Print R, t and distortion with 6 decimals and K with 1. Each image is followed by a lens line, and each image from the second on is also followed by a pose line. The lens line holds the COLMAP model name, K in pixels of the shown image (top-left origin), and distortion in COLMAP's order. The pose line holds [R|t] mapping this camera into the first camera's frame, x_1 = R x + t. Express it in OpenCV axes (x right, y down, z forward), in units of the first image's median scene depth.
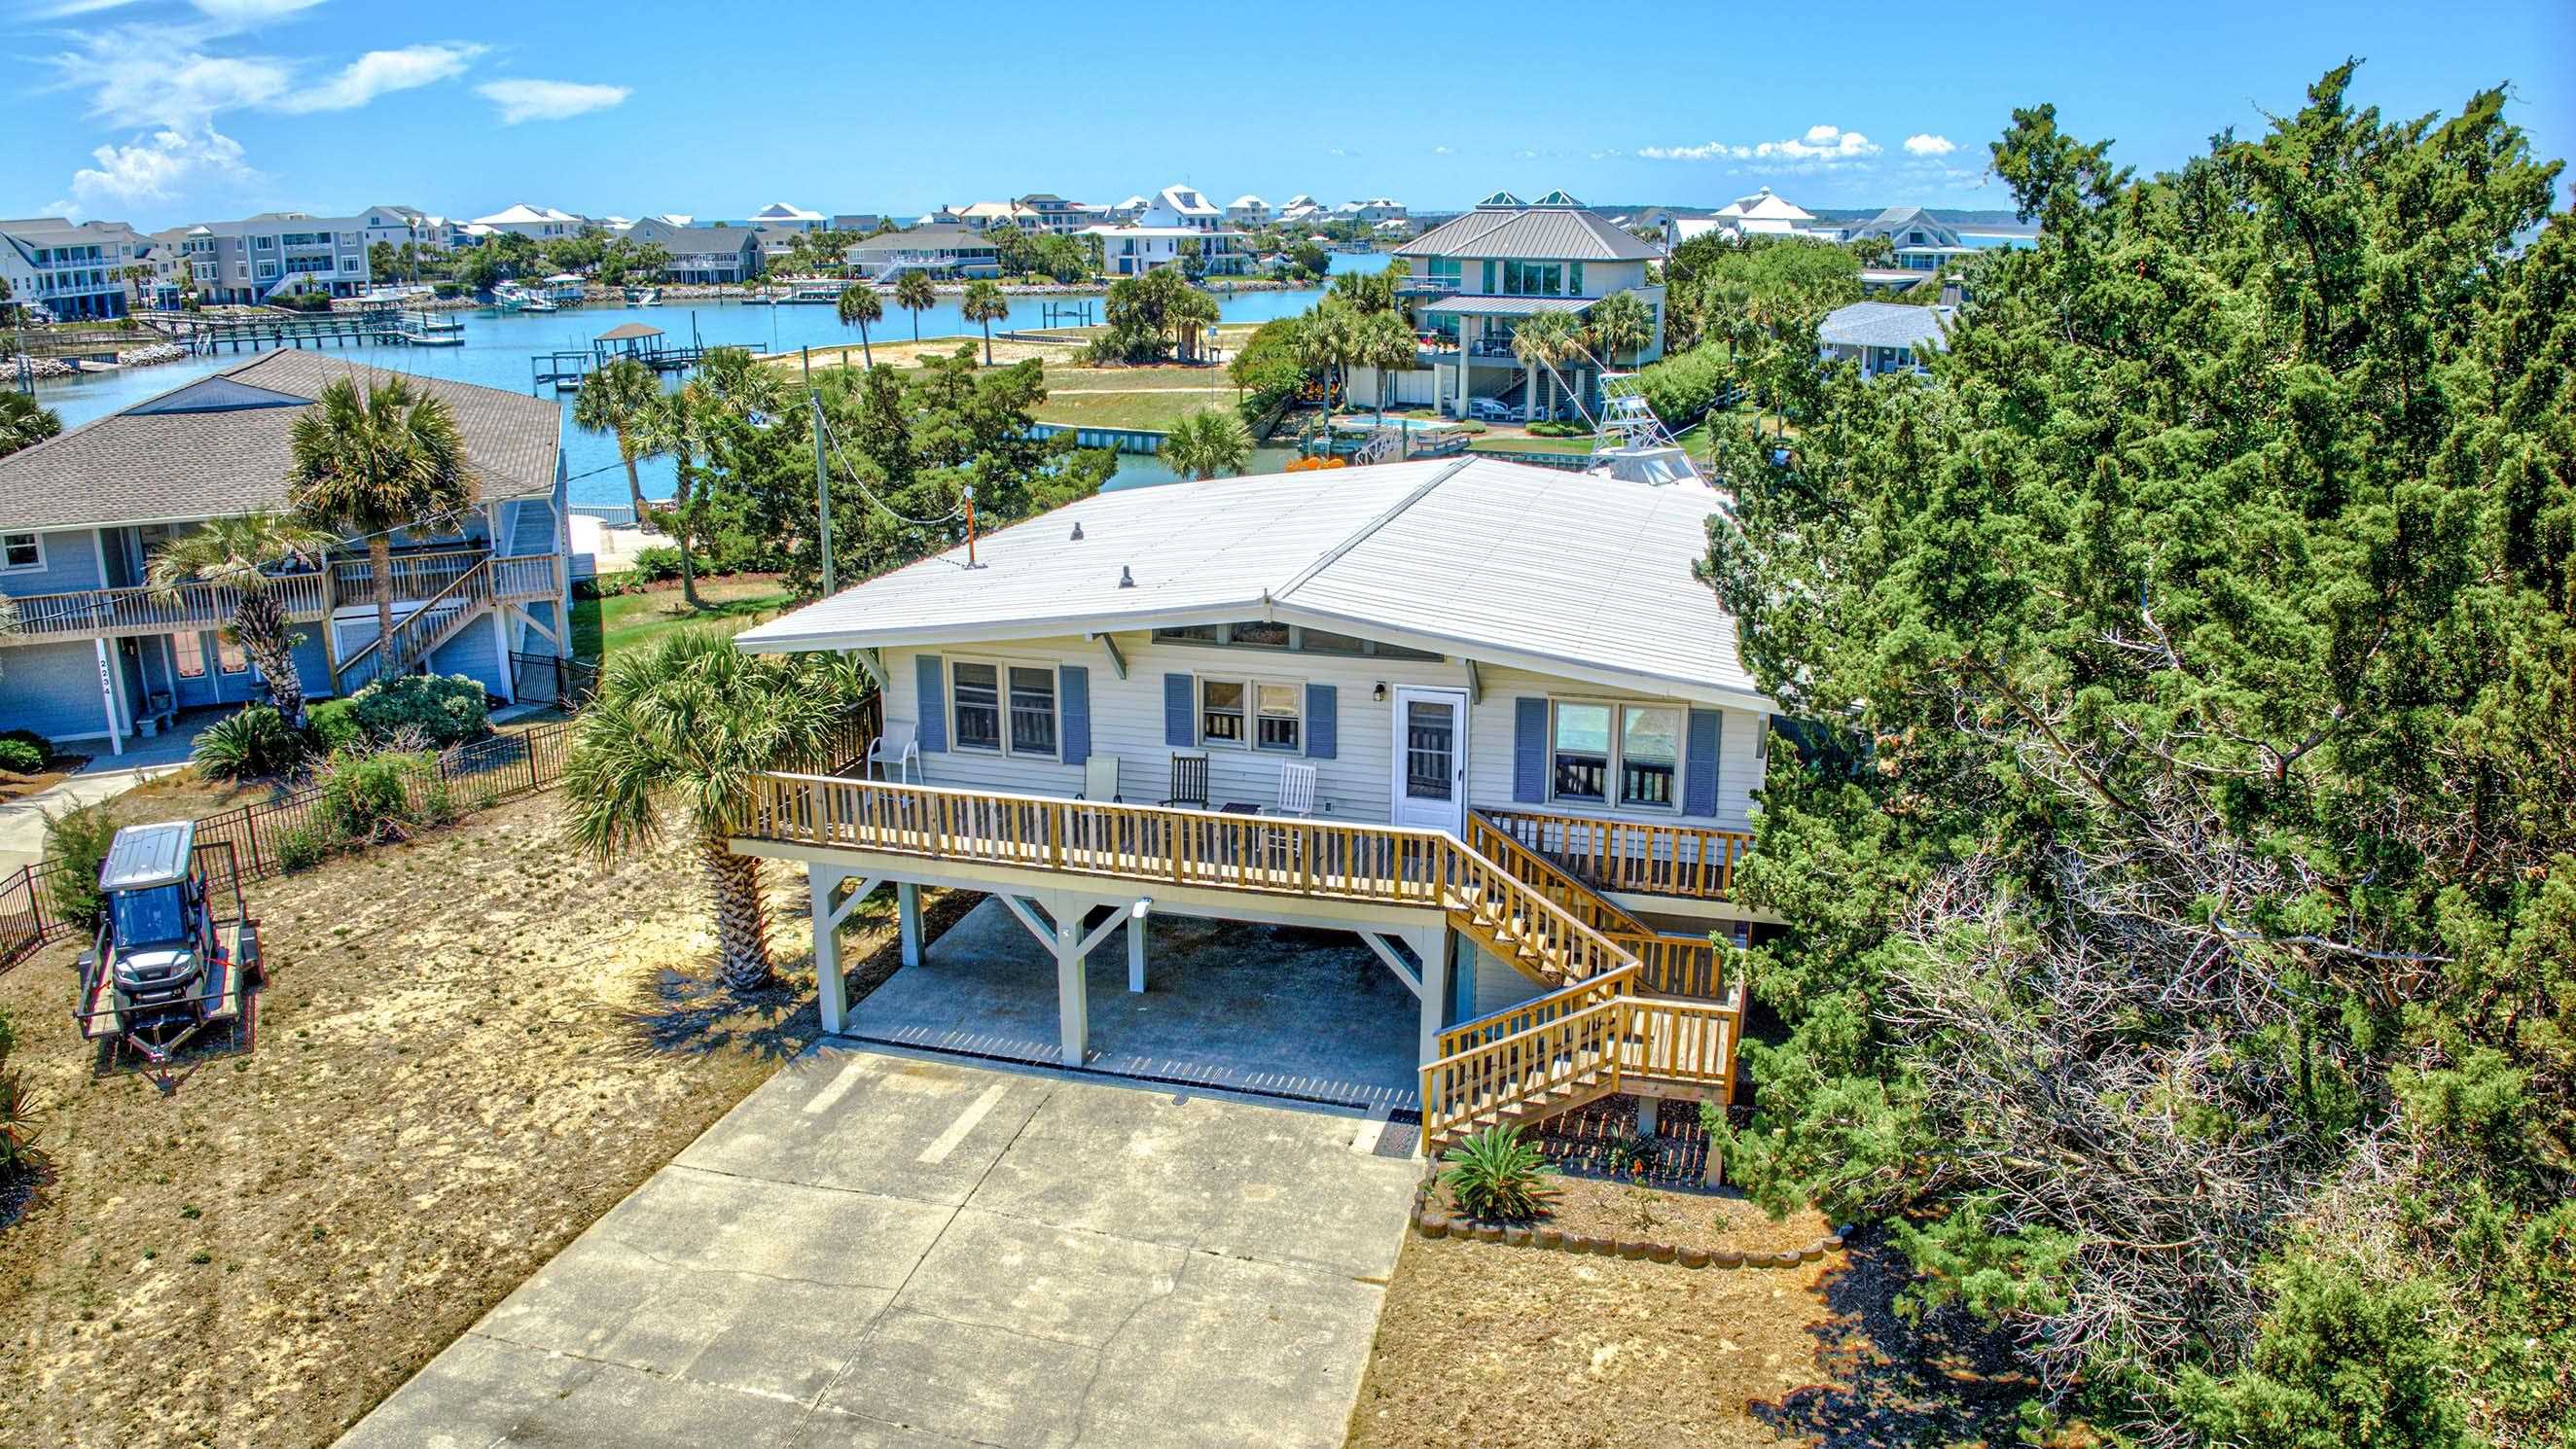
lens RADIAL K [[1818.3, 0, 1294.8], [0, 1818.3, 720.3], [0, 0, 1]] dist [-0.107115, -0.011774]
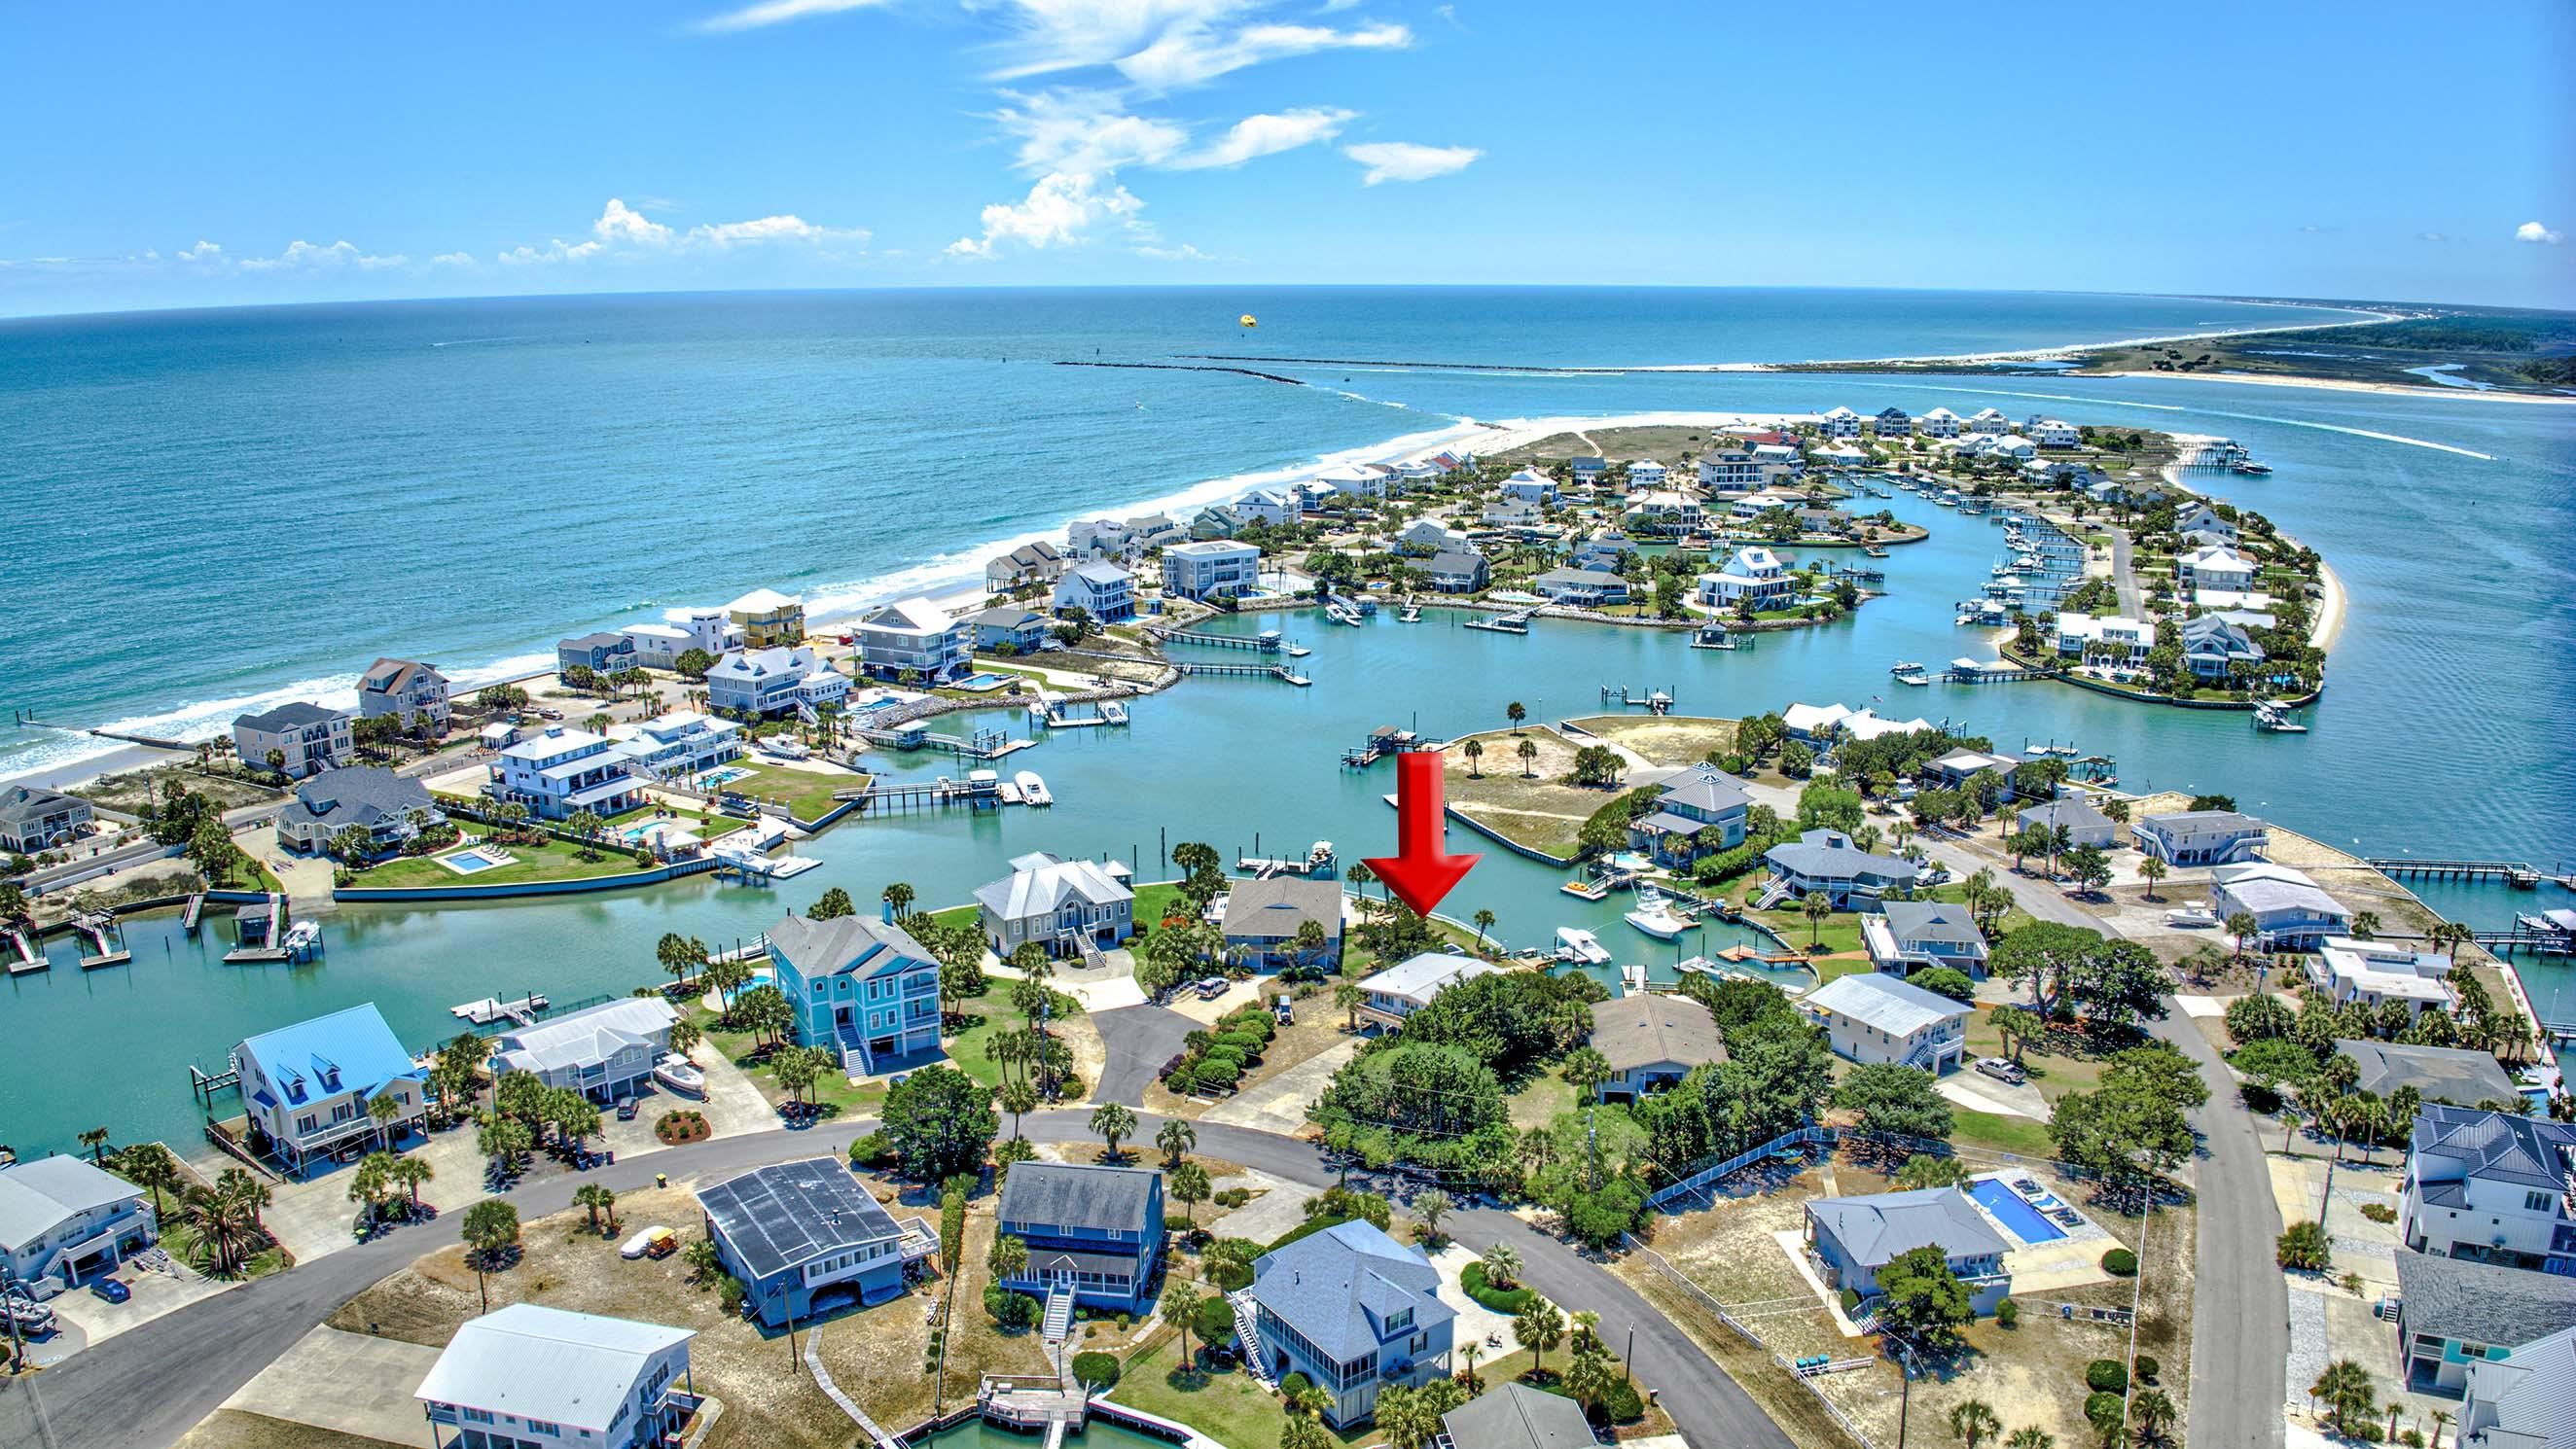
lens RADIAL K [[1818.3, 0, 1294.8], [0, 1818.3, 720.3], [0, 0, 1]] dist [-0.107115, -0.011774]
pose [[0.903981, 0.116590, -0.411369, 2.936162], [-0.123452, 0.992301, 0.009952, -1.402902], [0.409362, 0.041788, 0.911415, -7.263301]]
